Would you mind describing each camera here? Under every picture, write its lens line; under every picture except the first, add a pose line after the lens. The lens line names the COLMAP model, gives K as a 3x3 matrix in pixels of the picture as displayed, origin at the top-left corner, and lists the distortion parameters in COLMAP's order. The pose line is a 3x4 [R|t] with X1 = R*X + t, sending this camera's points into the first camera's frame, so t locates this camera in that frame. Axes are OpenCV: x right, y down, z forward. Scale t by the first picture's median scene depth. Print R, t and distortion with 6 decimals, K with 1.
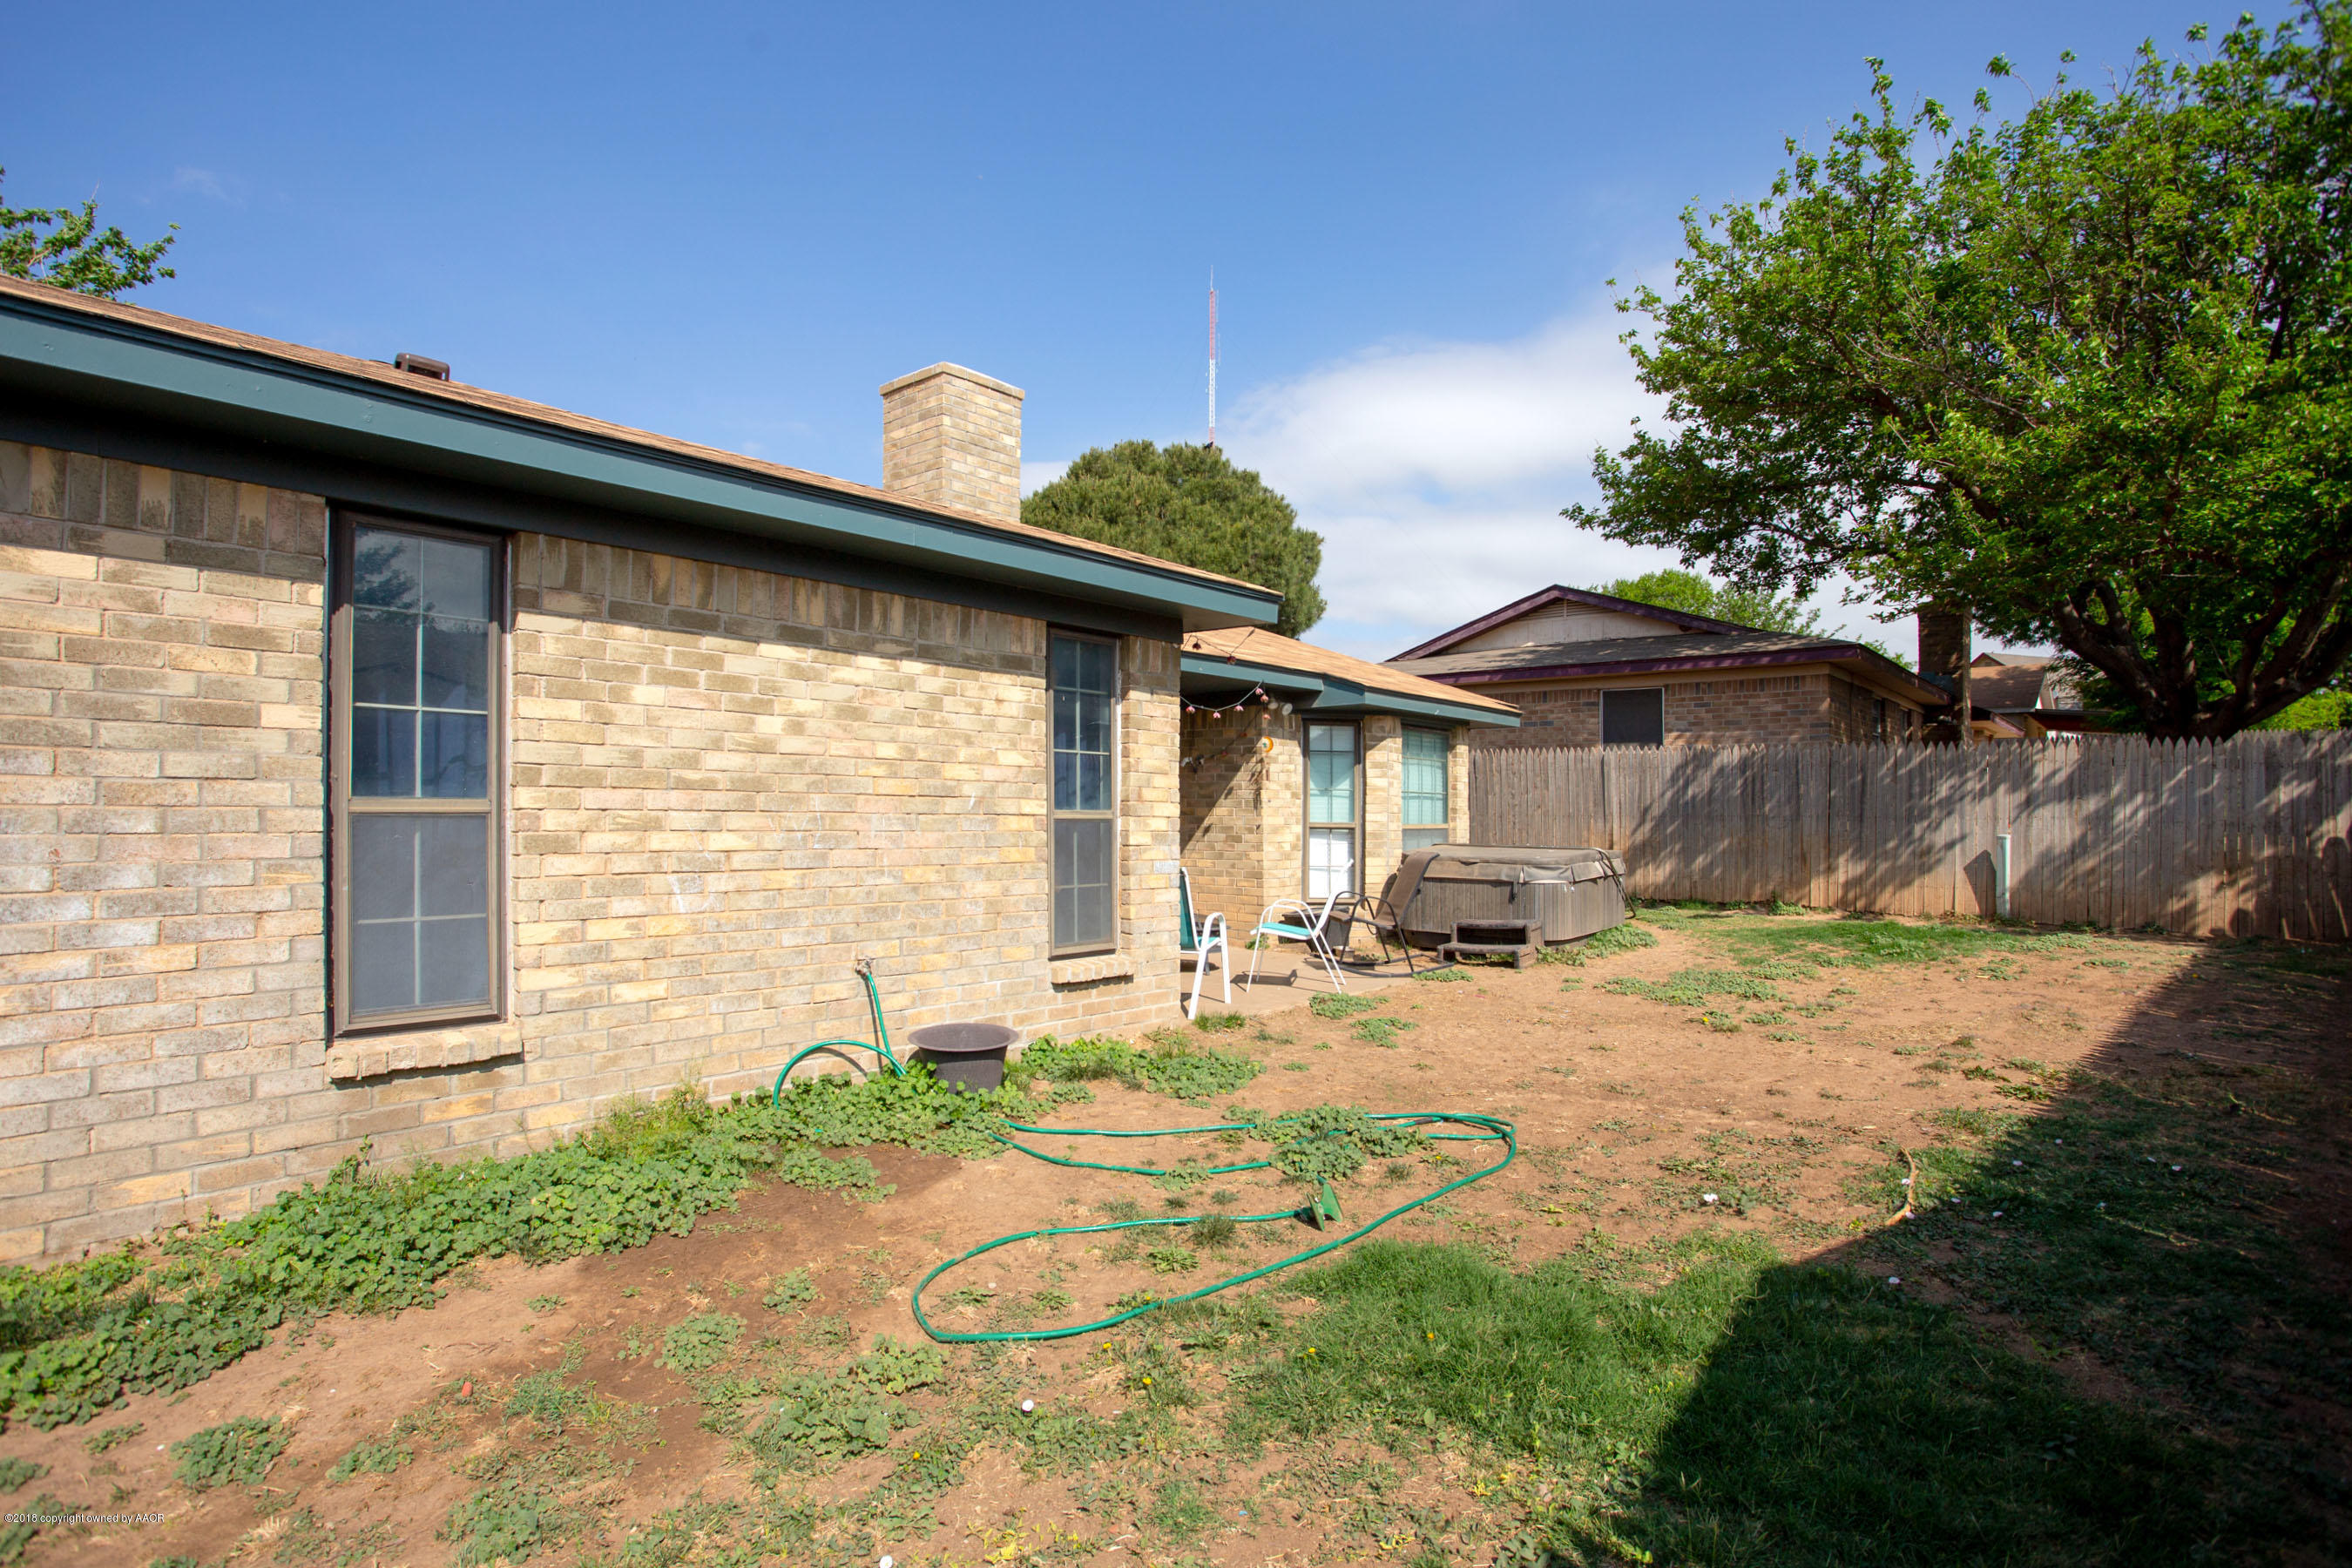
lens RADIAL K [[1164.9, 0, 1175.8], [0, 1164.9, 780.2], [0, 0, 1]] dist [-0.049321, 0.006592]
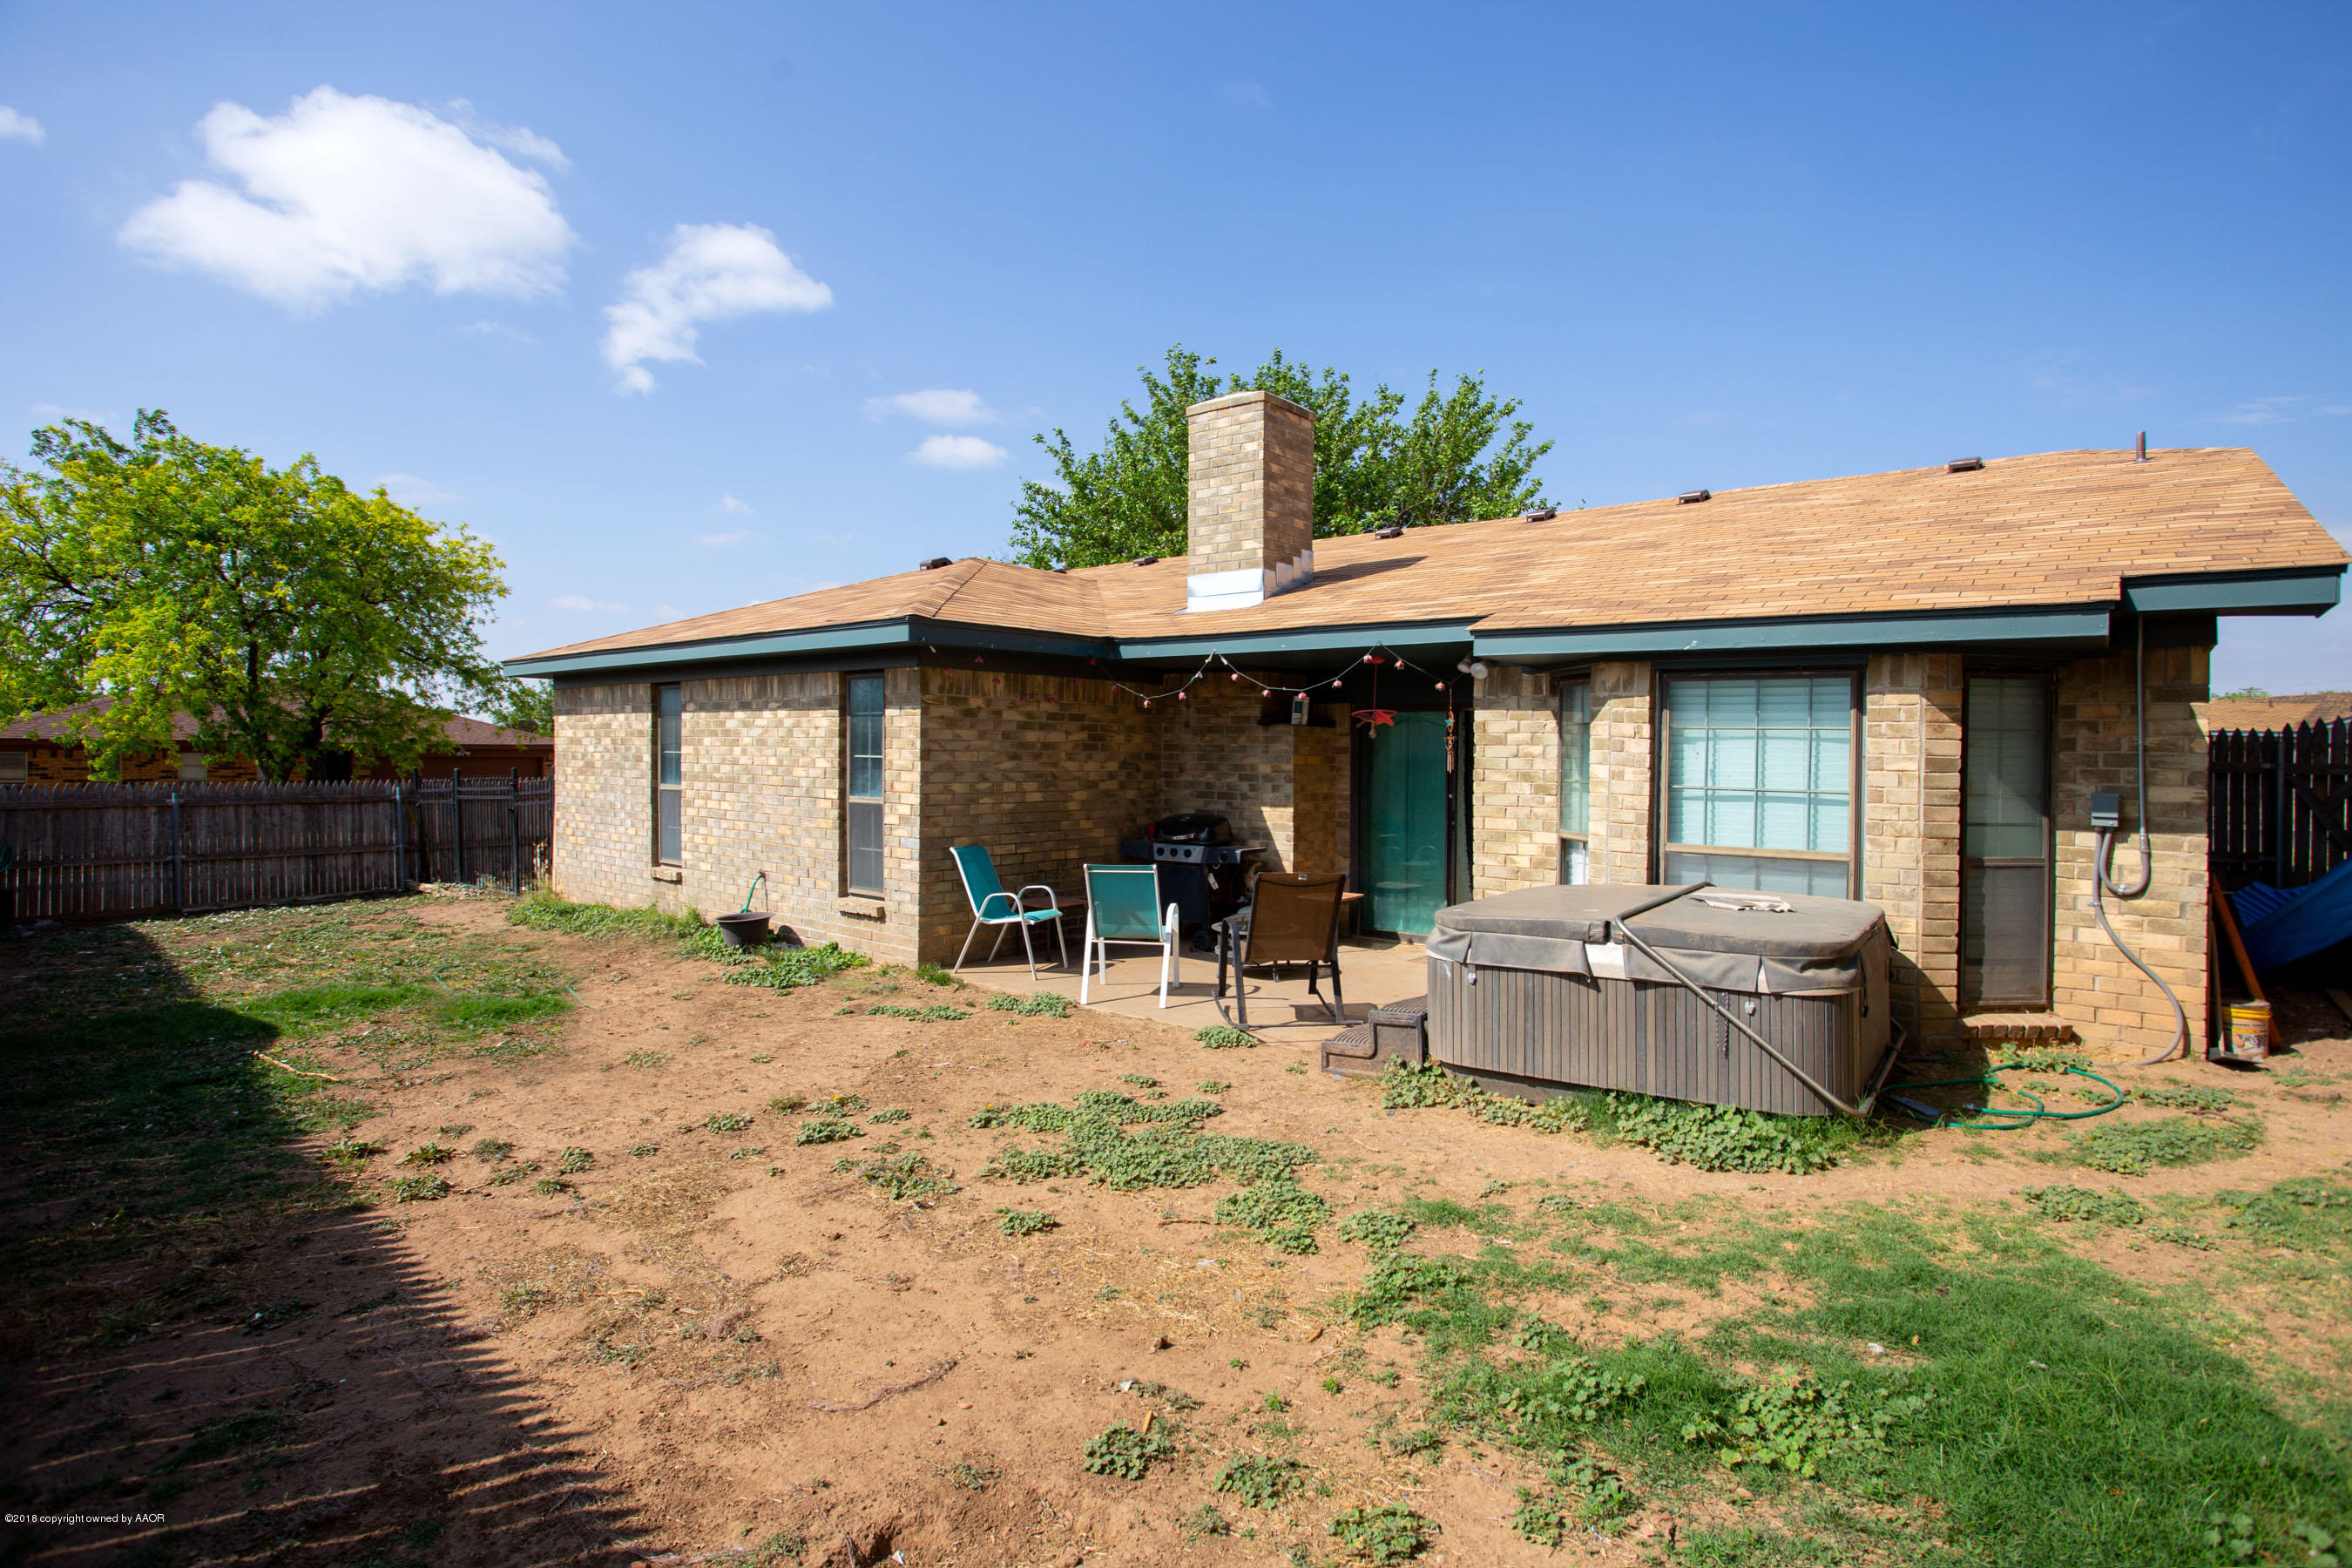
lens RADIAL K [[1164.9, 0, 1176.1], [0, 1164.9, 783.7], [0, 0, 1]] dist [-0.049321, 0.006592]
pose [[0.045228, 0.014633, -0.998870, 1.582278], [0.013750, 0.999789, 0.015269, -0.008523], [0.998882, -0.014425, 0.045017, 1.522440]]
